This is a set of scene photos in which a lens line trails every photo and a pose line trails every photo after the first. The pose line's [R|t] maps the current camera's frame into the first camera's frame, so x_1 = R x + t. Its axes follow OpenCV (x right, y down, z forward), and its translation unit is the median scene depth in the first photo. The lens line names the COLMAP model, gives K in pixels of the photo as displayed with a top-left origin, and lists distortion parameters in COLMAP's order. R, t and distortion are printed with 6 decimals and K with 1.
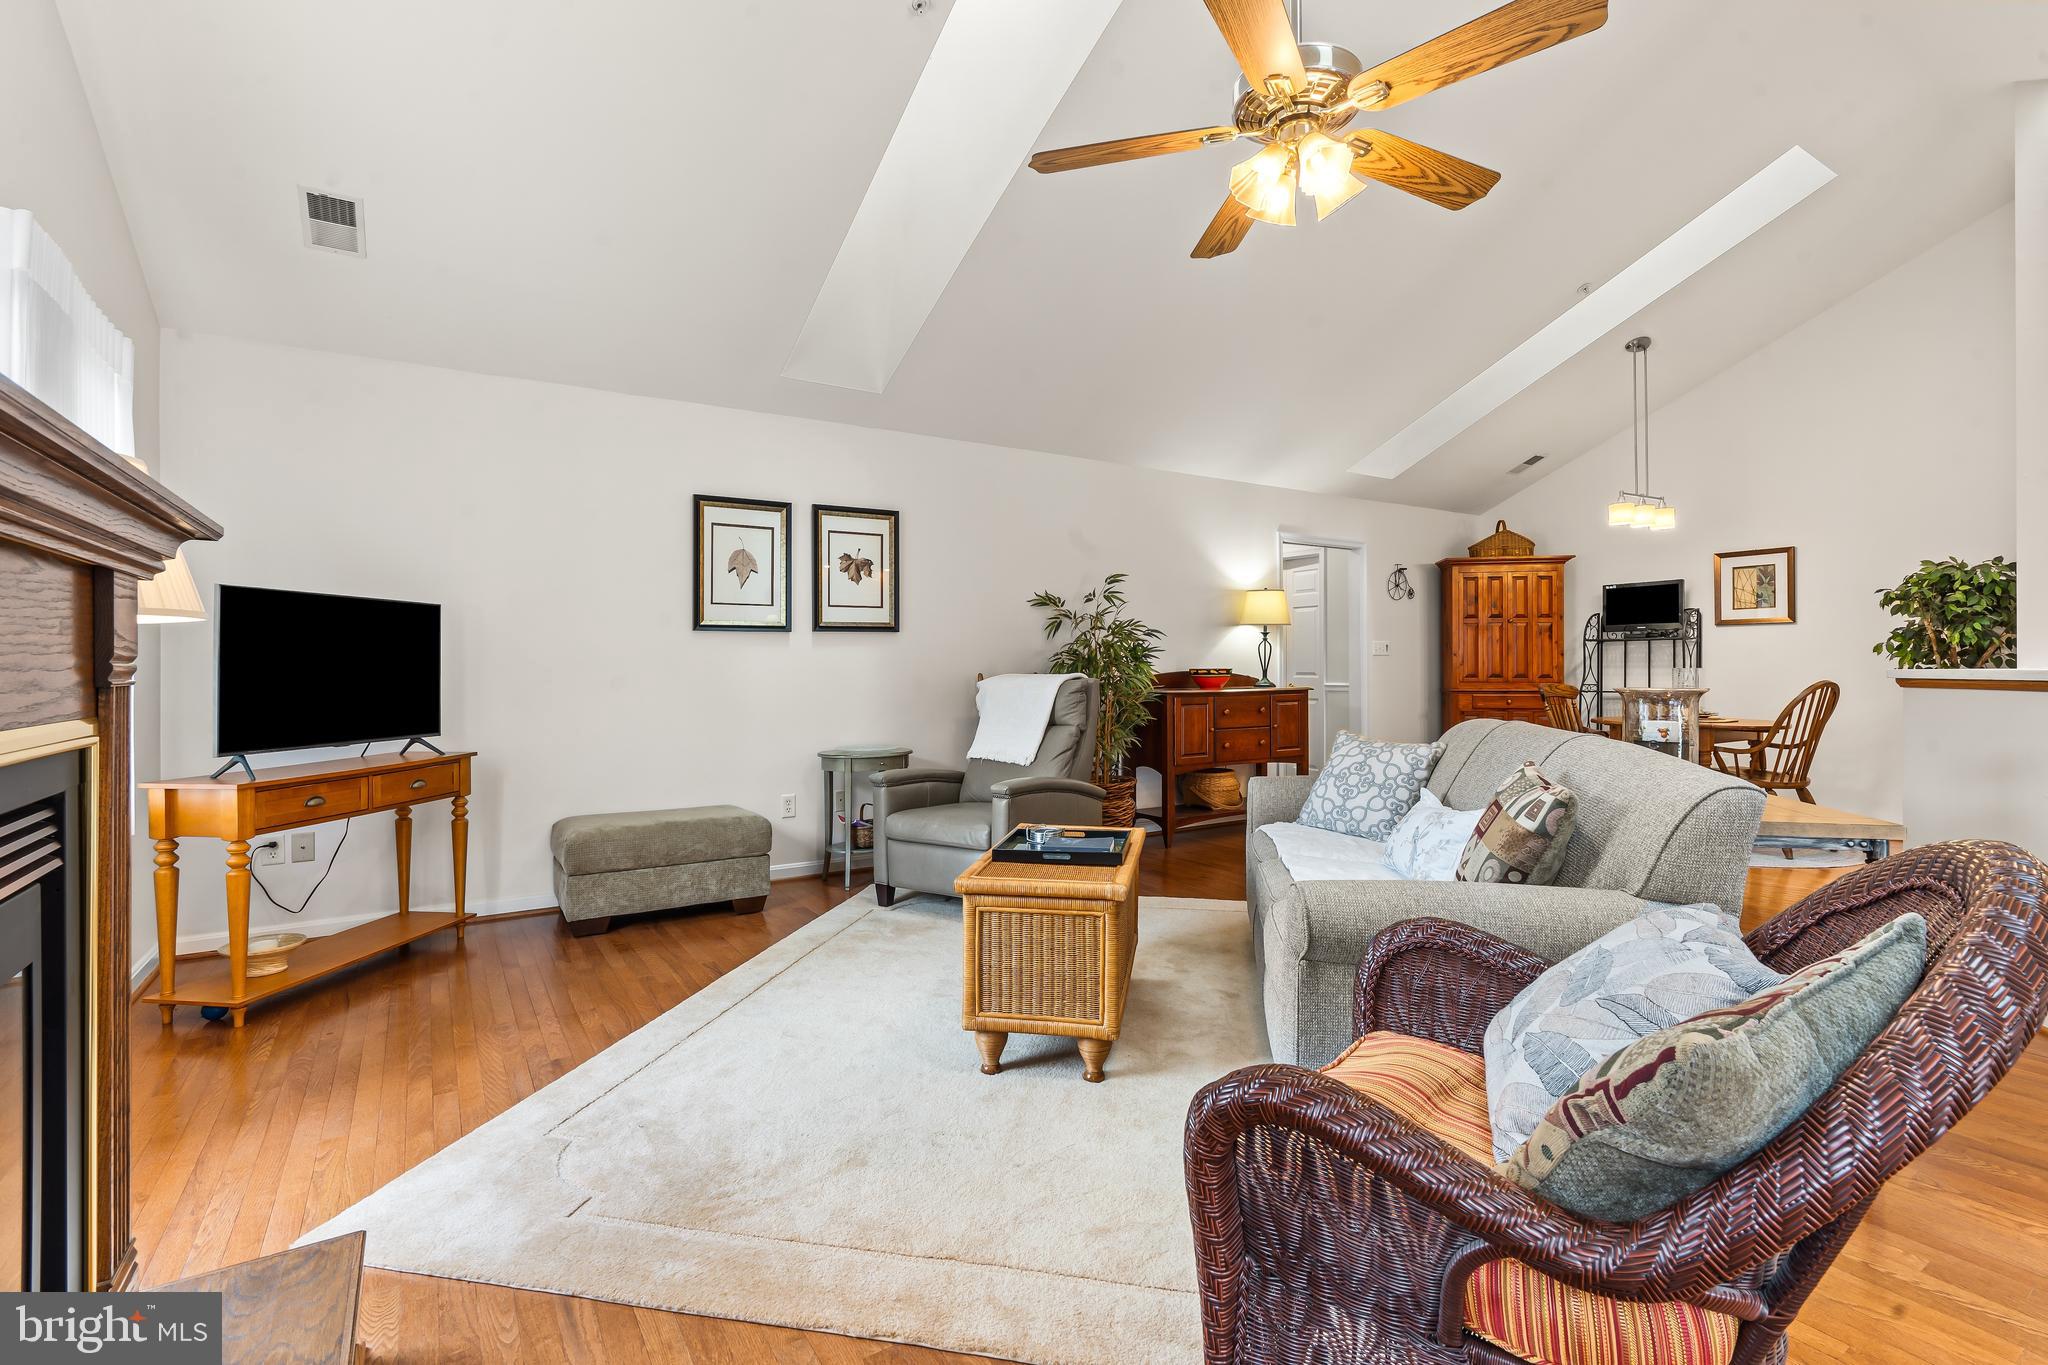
lens RADIAL K [[946.1, 0, 1022.9], [0, 946.1, 674.7], [0, 0, 1]] dist [-0.007674, 0.000633]
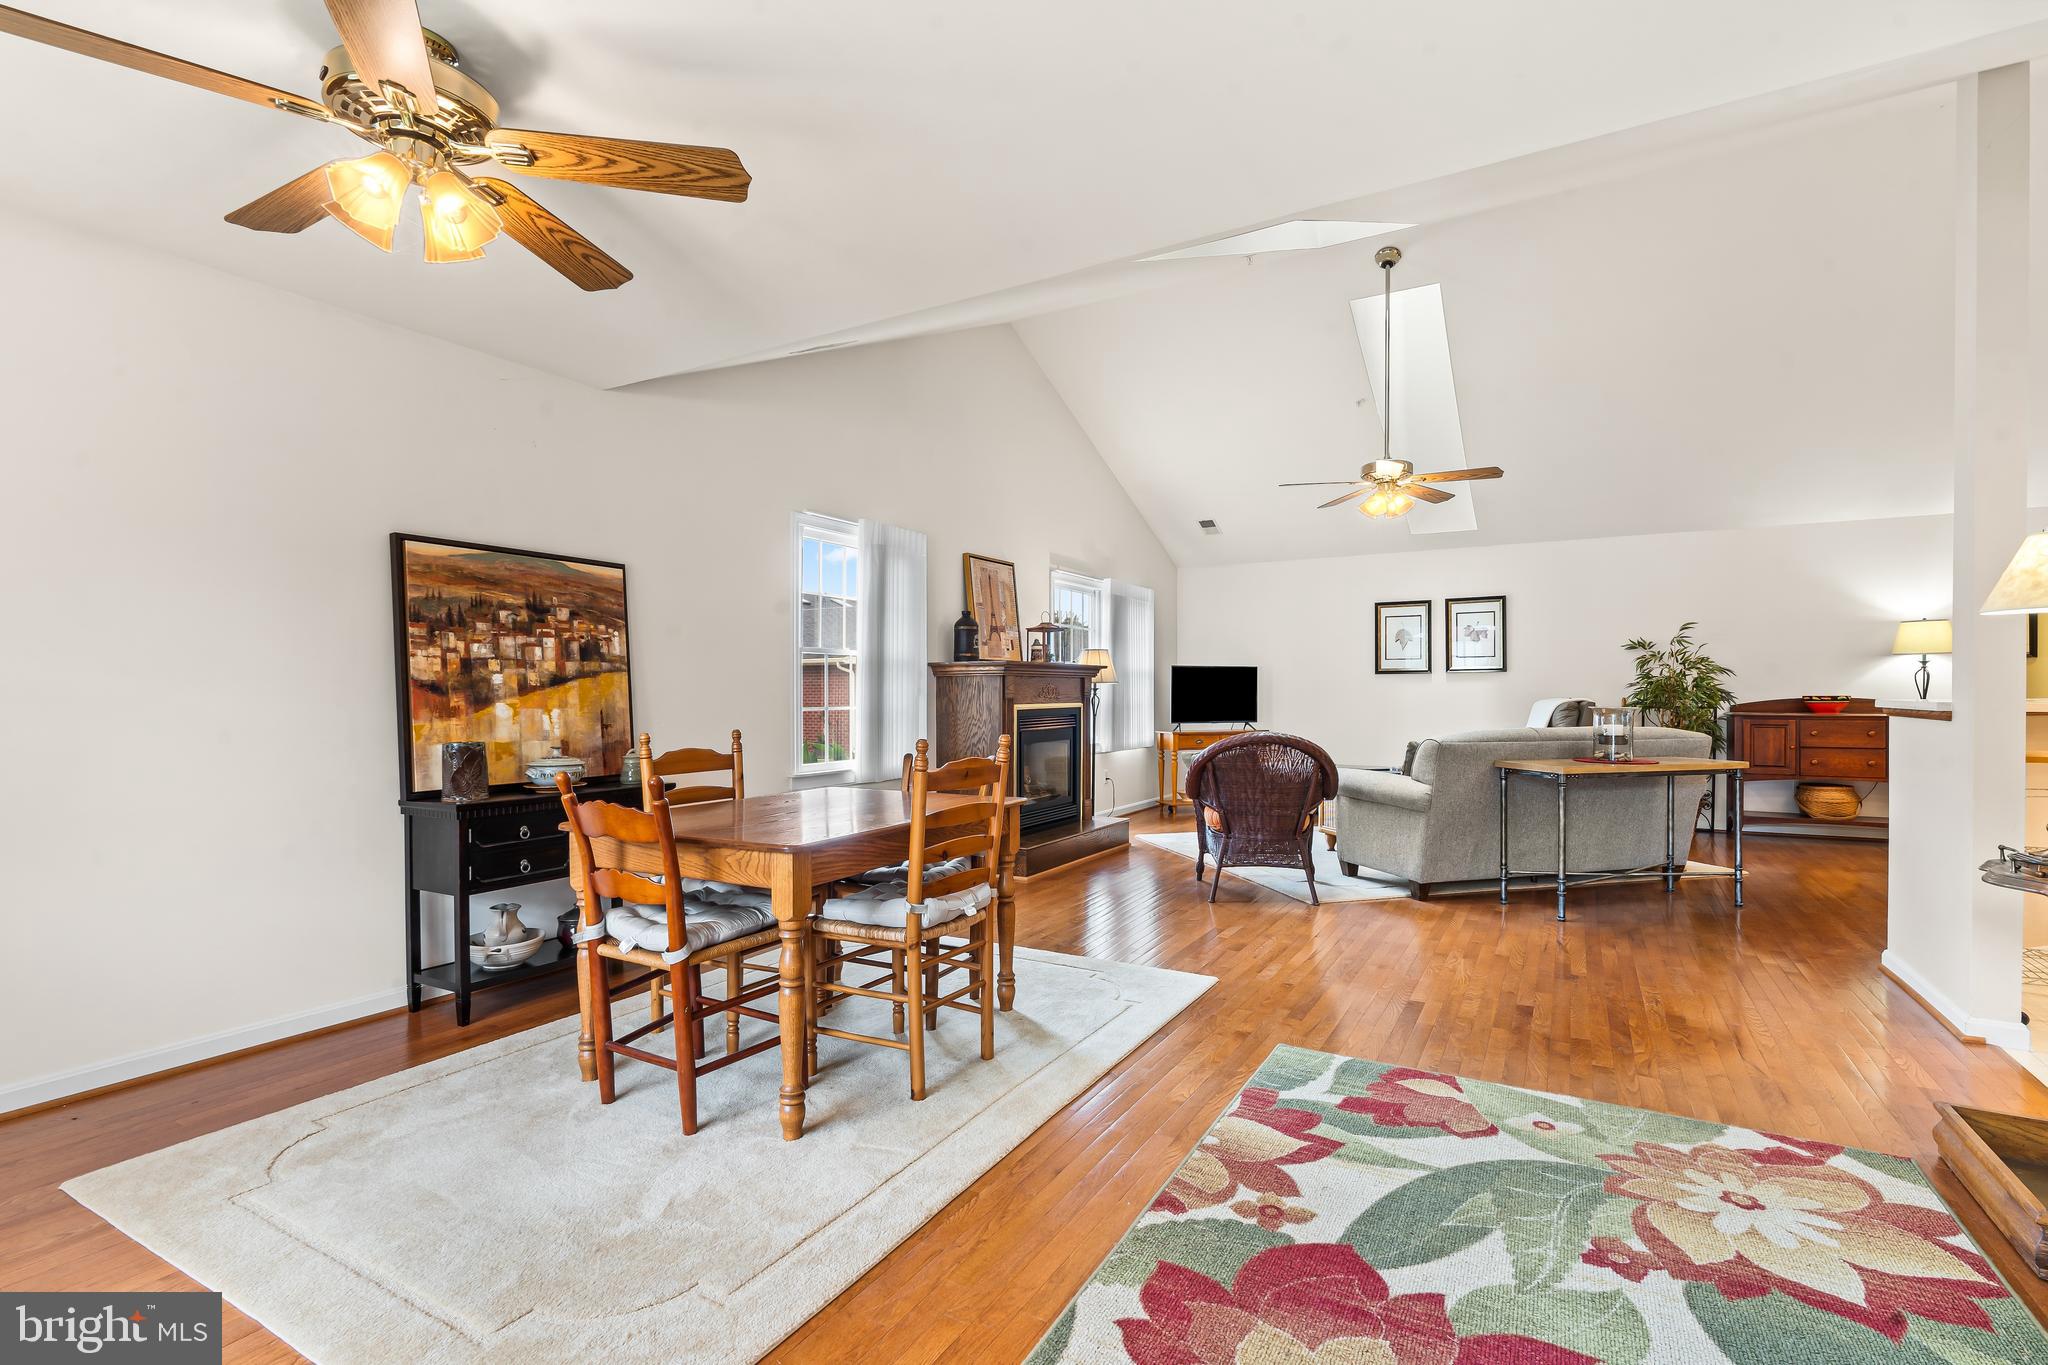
lens RADIAL K [[946.6, 0, 1029.0], [0, 946.6, 695.6], [0, 0, 1]] dist [-0.006163, 0.000300]
pose [[0.458298, 0.005828, -0.888779, 0.912646], [-0.009004, 0.999958, 0.001914, -0.000082], [0.888753, 0.007125, 0.458331, -0.440500]]
